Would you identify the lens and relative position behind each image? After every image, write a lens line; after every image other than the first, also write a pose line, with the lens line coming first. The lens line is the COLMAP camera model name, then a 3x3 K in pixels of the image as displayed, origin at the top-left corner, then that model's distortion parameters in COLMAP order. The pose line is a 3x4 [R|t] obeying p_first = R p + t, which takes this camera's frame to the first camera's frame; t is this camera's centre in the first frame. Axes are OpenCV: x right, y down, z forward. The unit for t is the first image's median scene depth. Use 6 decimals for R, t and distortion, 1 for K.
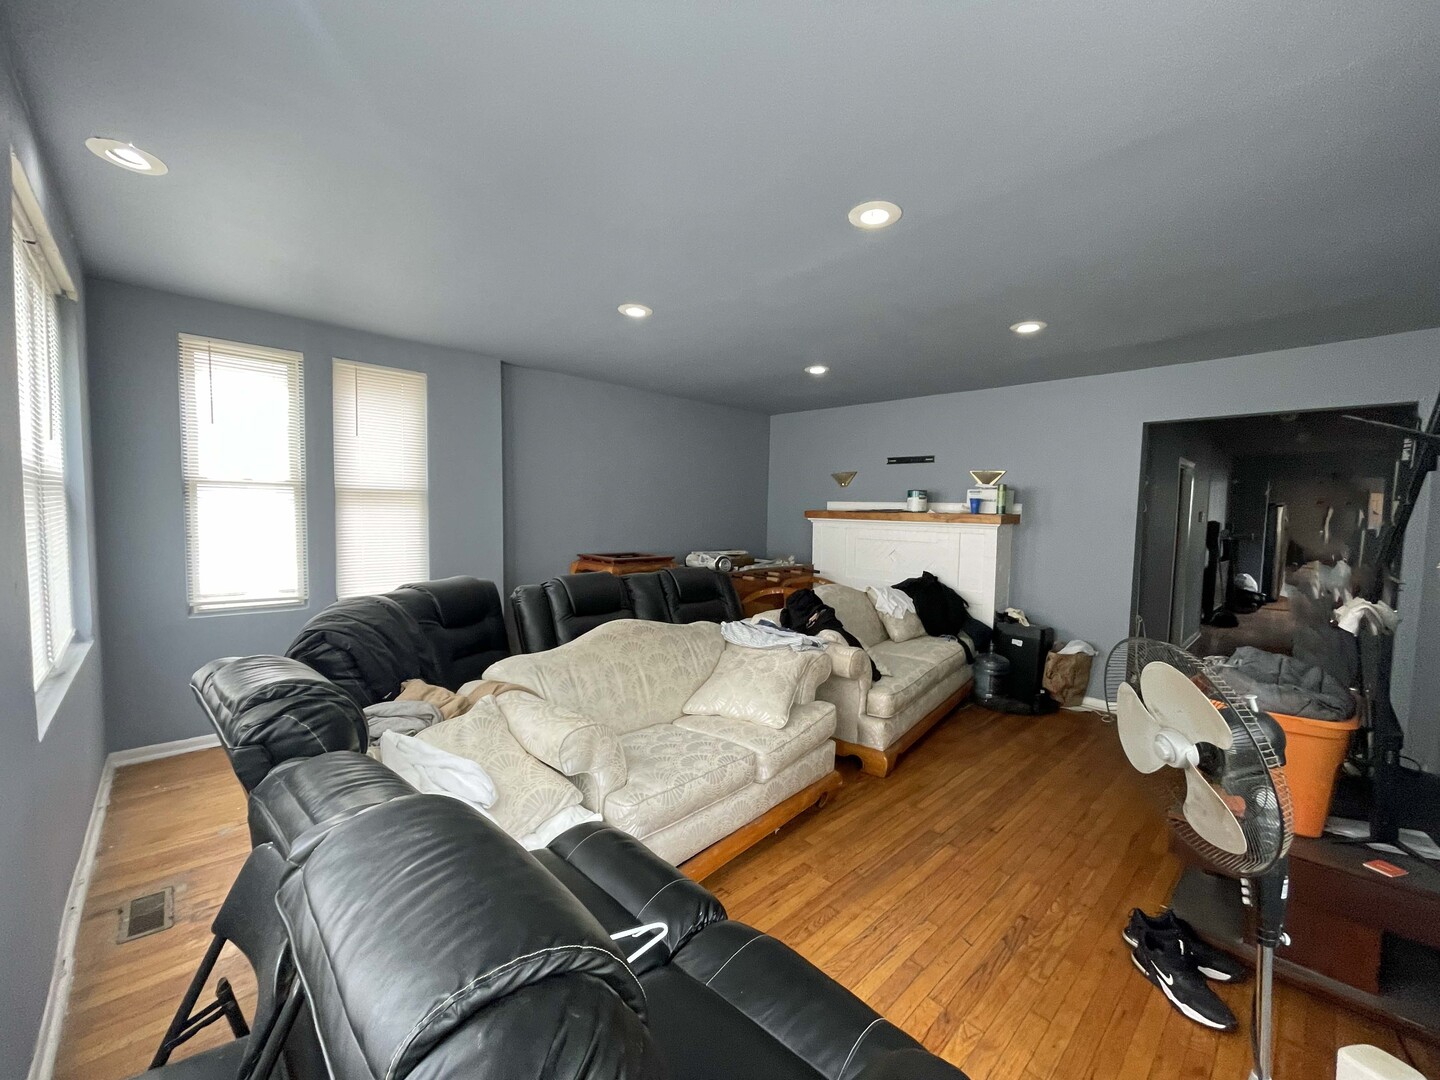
lens RADIAL K [[582.9, 0, 715.0], [0, 582.9, 536.7], [0, 0, 1]] dist [0.003496, 0.000681]
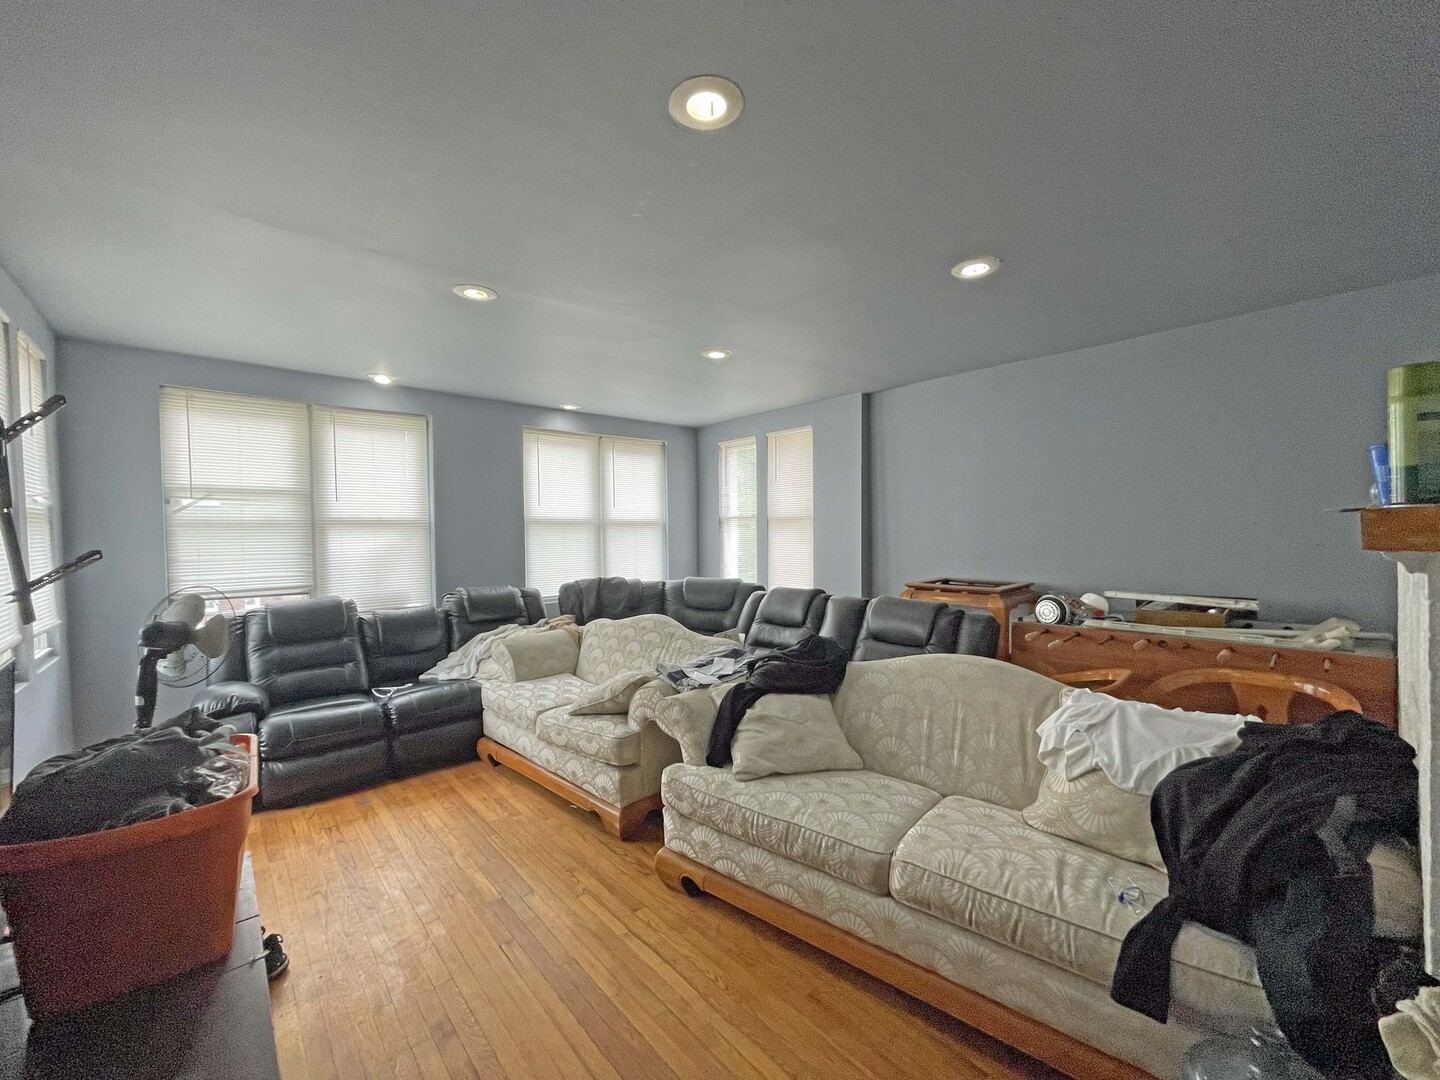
lens RADIAL K [[582.9, 0, 714.6], [0, 582.9, 547.3], [0, 0, 1]] dist [0.003496, 0.000681]
pose [[-0.033639, 0.015589, -0.999312, 0.889513], [-0.046082, 0.998791, 0.017132, -0.025723], [0.998371, 0.046627, -0.032880, 0.927428]]
